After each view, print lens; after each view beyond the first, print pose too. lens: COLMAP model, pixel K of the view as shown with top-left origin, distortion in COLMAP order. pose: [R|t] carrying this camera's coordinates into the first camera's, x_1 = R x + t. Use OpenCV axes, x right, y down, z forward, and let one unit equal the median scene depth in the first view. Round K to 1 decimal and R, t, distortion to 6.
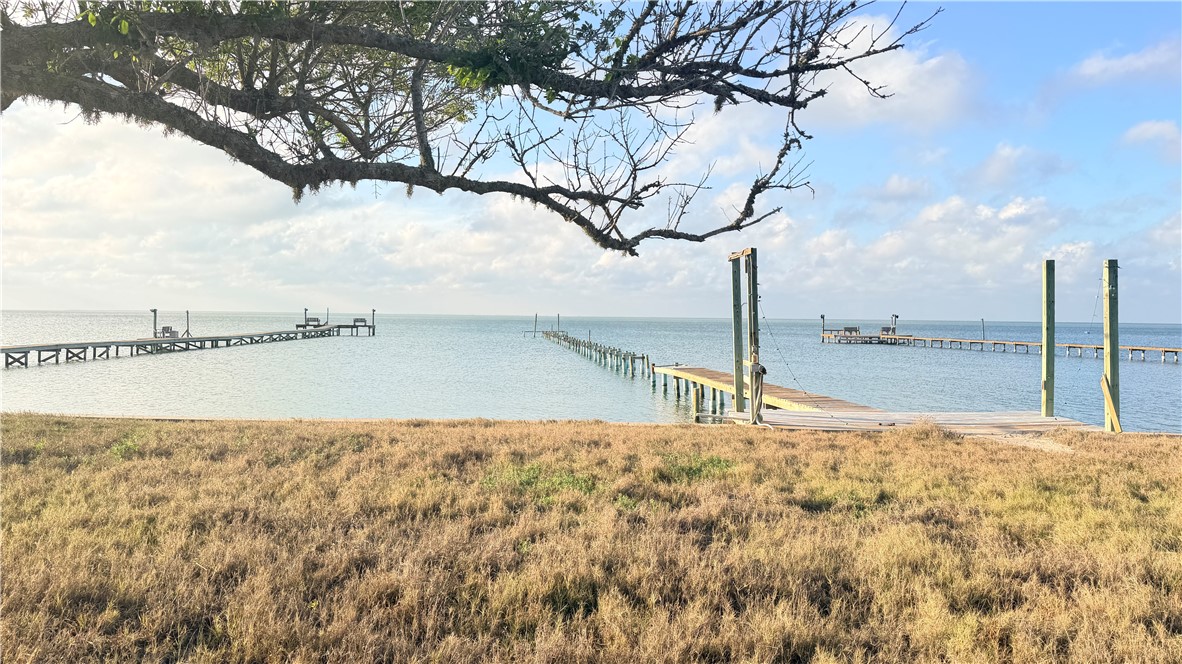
lens RADIAL K [[740.2, 0, 591.0], [0, 740.2, 332.0], [0, 0, 1]] dist [0.049249, -0.059185]
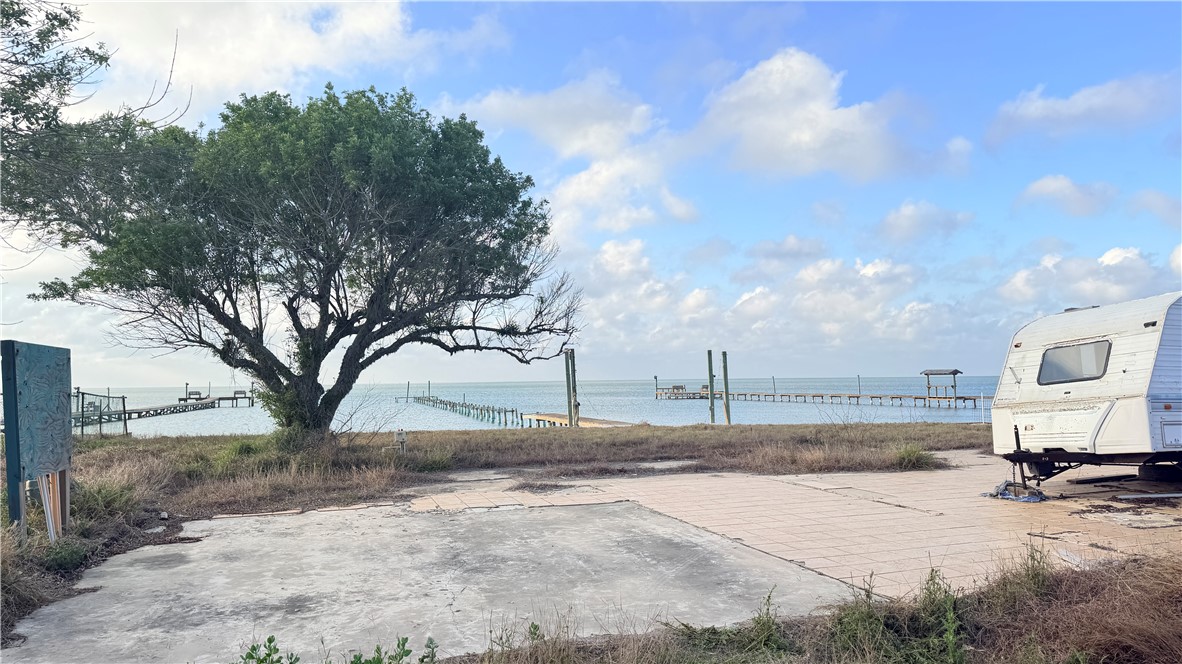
lens RADIAL K [[740.2, 0, 591.0], [0, 740.2, 332.0], [0, 0, 1]] dist [0.049249, -0.059185]
pose [[0.980992, -0.014123, 0.193535, -0.146498], [0.030850, 0.996014, -0.083690, 0.022705], [-0.191582, 0.088070, 0.977517, -1.115485]]
